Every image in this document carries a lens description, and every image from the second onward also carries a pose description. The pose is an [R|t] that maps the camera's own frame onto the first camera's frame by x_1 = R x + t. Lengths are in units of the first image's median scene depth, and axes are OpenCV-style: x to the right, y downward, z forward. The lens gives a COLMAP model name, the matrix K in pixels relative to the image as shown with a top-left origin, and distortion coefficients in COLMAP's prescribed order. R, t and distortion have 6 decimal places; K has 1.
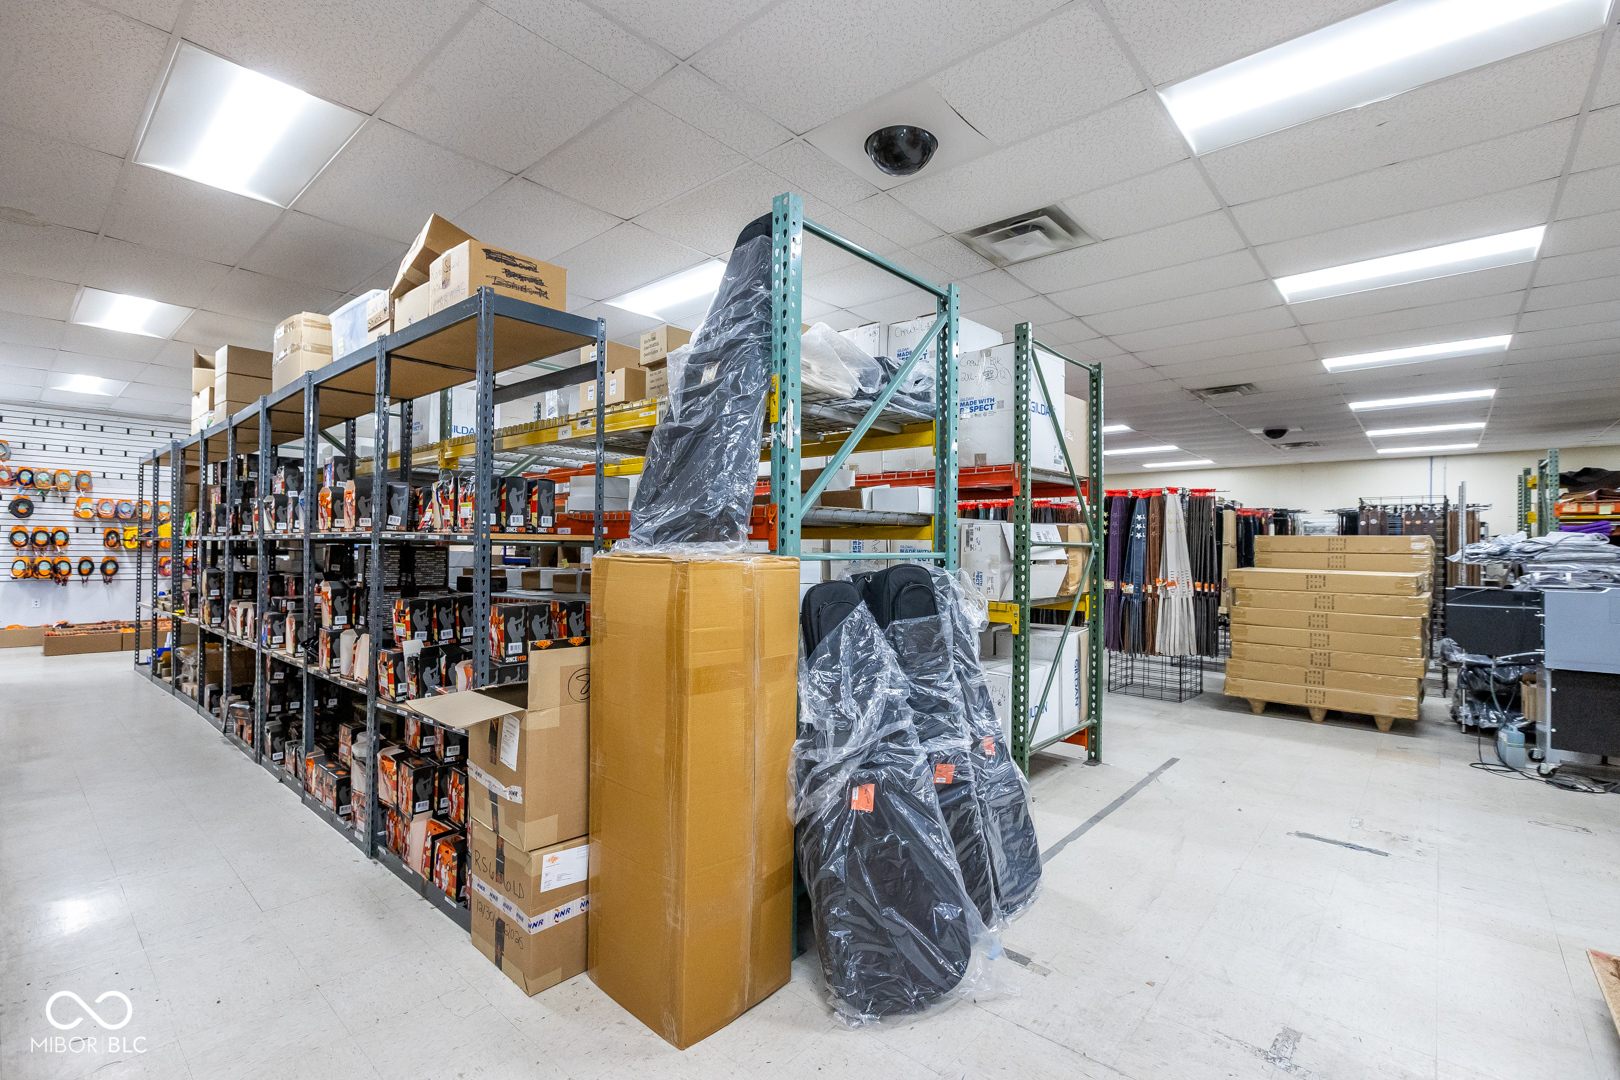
lens RADIAL K [[725.5, 0, 809.4], [0, 725.5, 543.4], [0, 0, 1]] dist [0.000844, 0.000407]
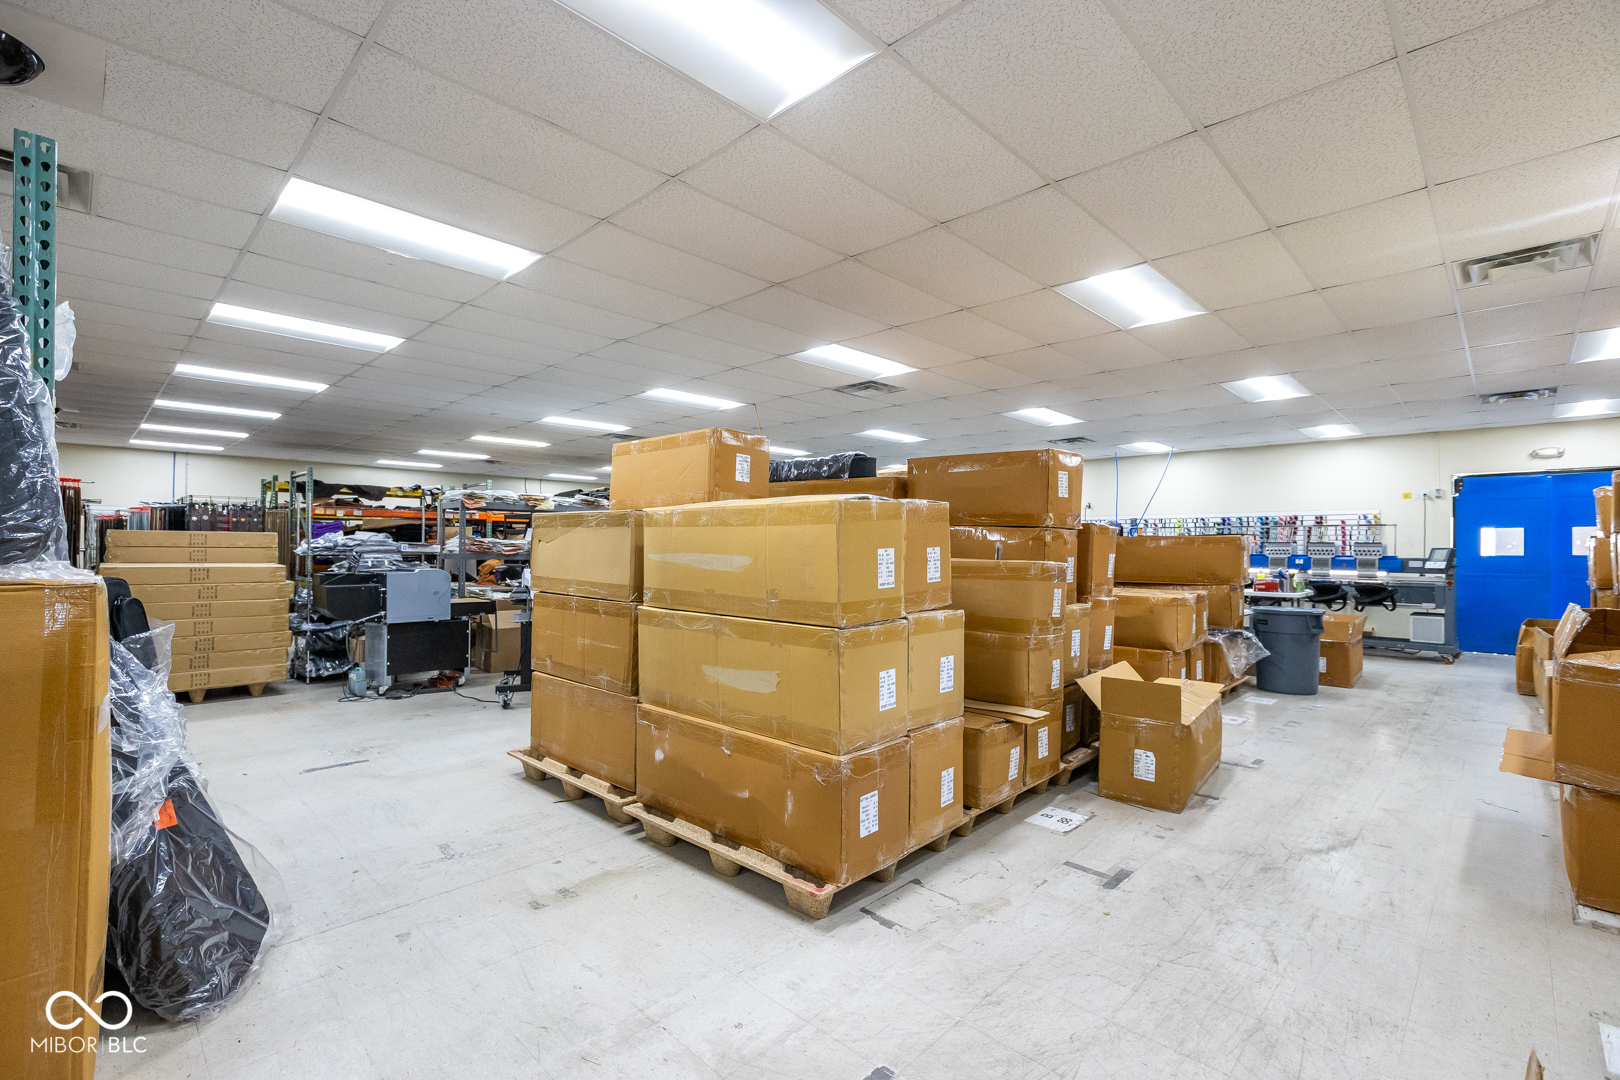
lens RADIAL K [[725.5, 0, 811.2], [0, 725.5, 539.3], [0, 0, 1]] dist [0.000844, 0.000407]
pose [[0.043951, -0.000923, 0.999033, -0.383001], [-0.015529, 0.999878, 0.001607, -0.017705], [-0.998913, -0.015585, 0.043931, 0.037551]]
